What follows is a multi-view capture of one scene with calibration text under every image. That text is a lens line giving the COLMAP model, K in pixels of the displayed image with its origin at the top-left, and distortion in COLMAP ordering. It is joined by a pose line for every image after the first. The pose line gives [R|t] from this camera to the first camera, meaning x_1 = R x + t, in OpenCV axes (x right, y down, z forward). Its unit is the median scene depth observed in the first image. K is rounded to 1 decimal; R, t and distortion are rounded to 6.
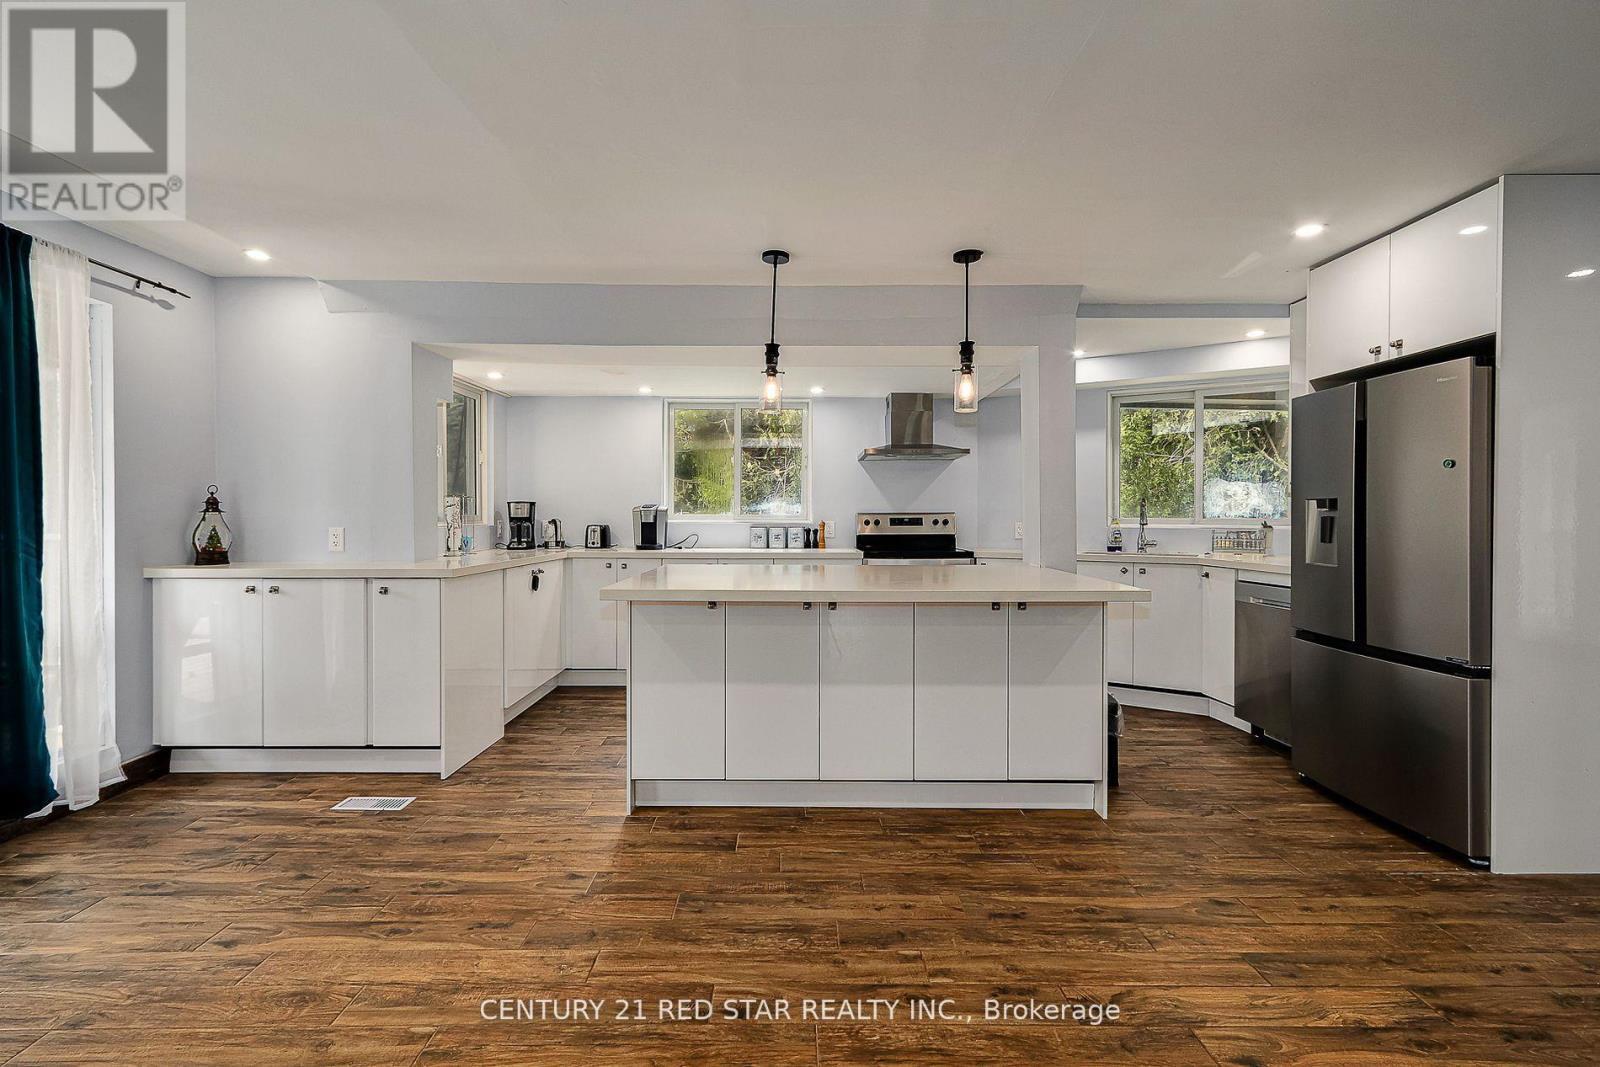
lens RADIAL K [[755.1, 0, 799.8], [0, 755.1, 519.1], [0, 0, 1]] dist [0.014294, 0.000019]
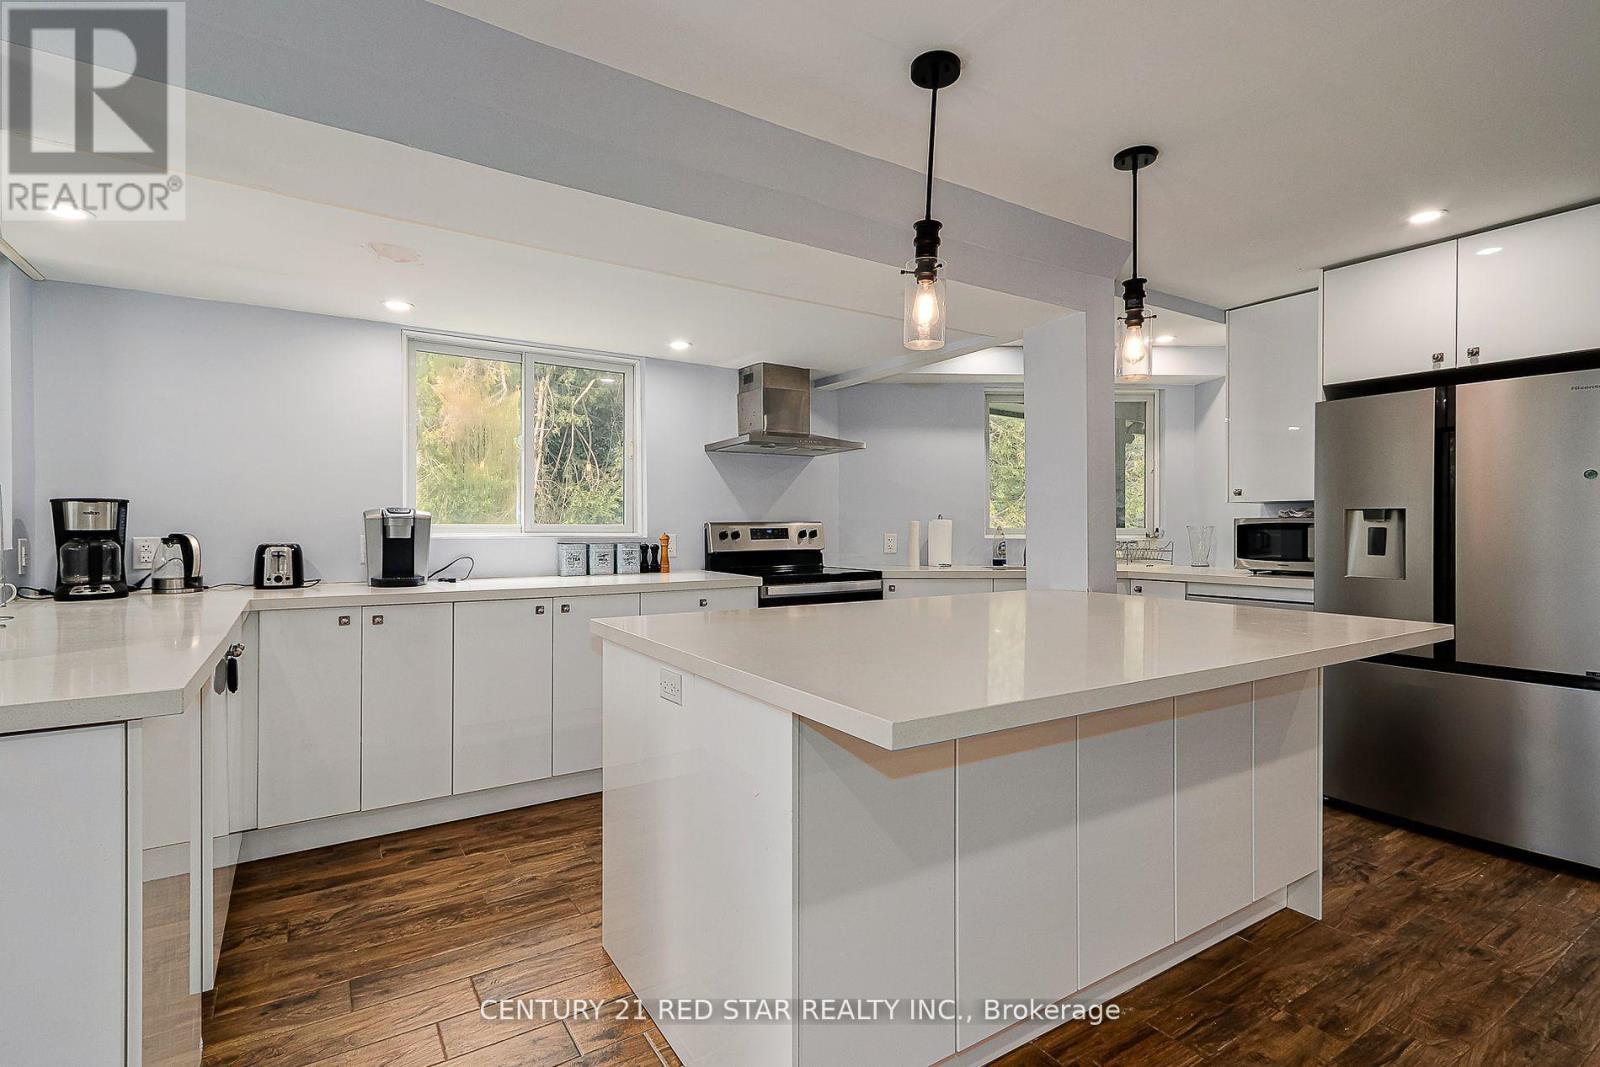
lens RADIAL K [[755.1, 0, 799.8], [0, 755.1, 519.1], [0, 0, 1]] dist [0.014294, 0.000019]
pose [[0.838338, 0.003075, 0.545142, -0.255500], [0.003145, 0.999940, -0.010477, -0.003512], [-0.545142, 0.010497, 0.838278, 0.345628]]
